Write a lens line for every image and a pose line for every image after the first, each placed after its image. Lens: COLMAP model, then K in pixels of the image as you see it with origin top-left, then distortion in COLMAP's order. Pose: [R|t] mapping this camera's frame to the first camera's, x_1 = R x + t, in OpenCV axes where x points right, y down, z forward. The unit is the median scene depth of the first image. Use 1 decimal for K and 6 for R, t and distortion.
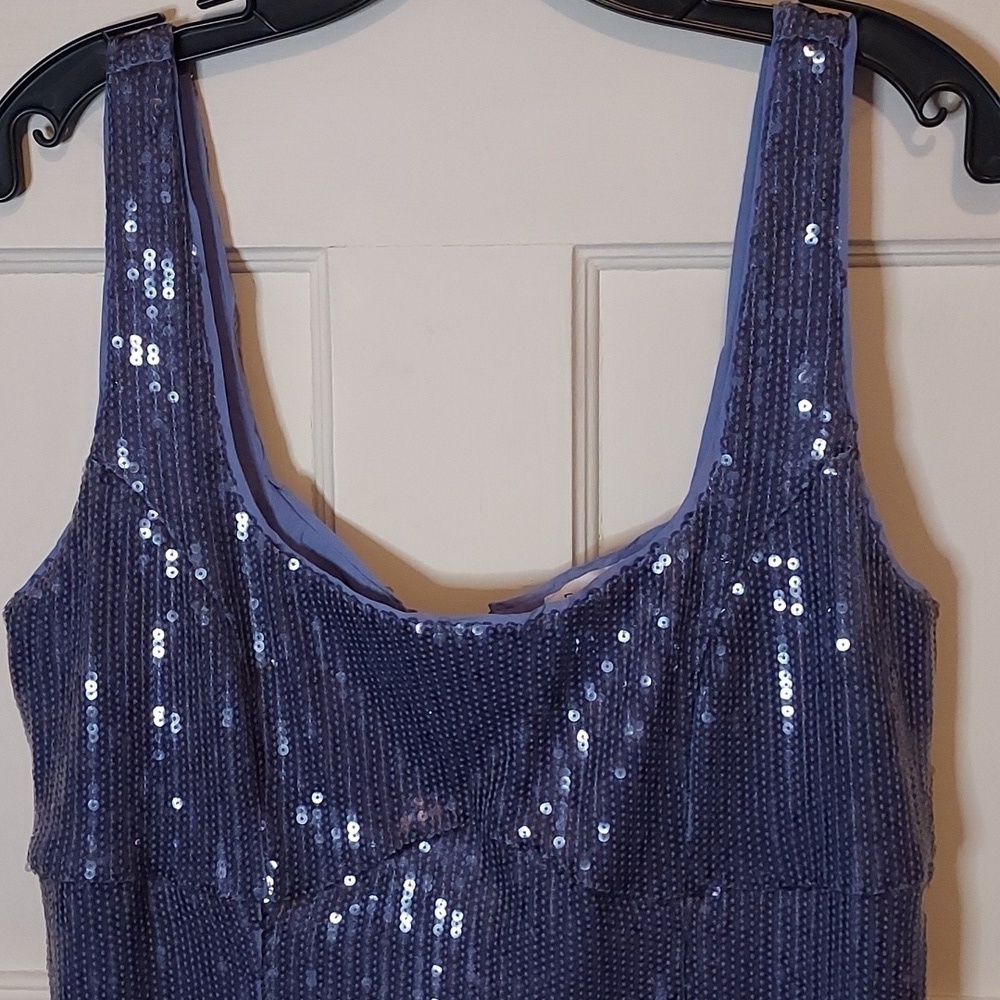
lens RADIAL K [[1549.2, 0, 501.3], [0, 1549.2, 461.8], [0, 0, 1]] dist [0.075159, -0.052925]
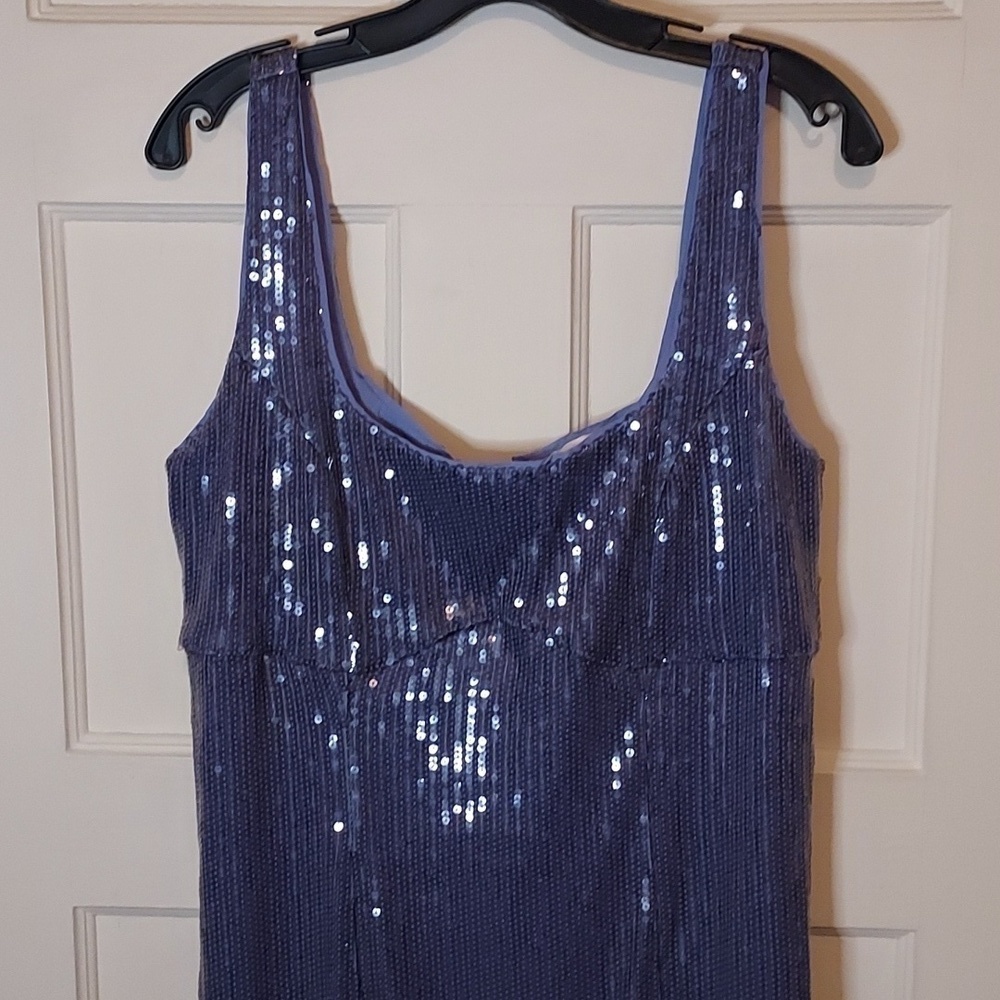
lens RADIAL K [[1642.6, 0, 516.2], [0, 1642.6, 499.2], [0, 0, 1]] dist [0.056883, 0.095247]
pose [[0.999140, 0.007588, 0.040759, -0.065776], [-0.007505, 0.999969, -0.002186, 0.133863], [-0.040775, 0.001878, 0.999167, -0.511615]]
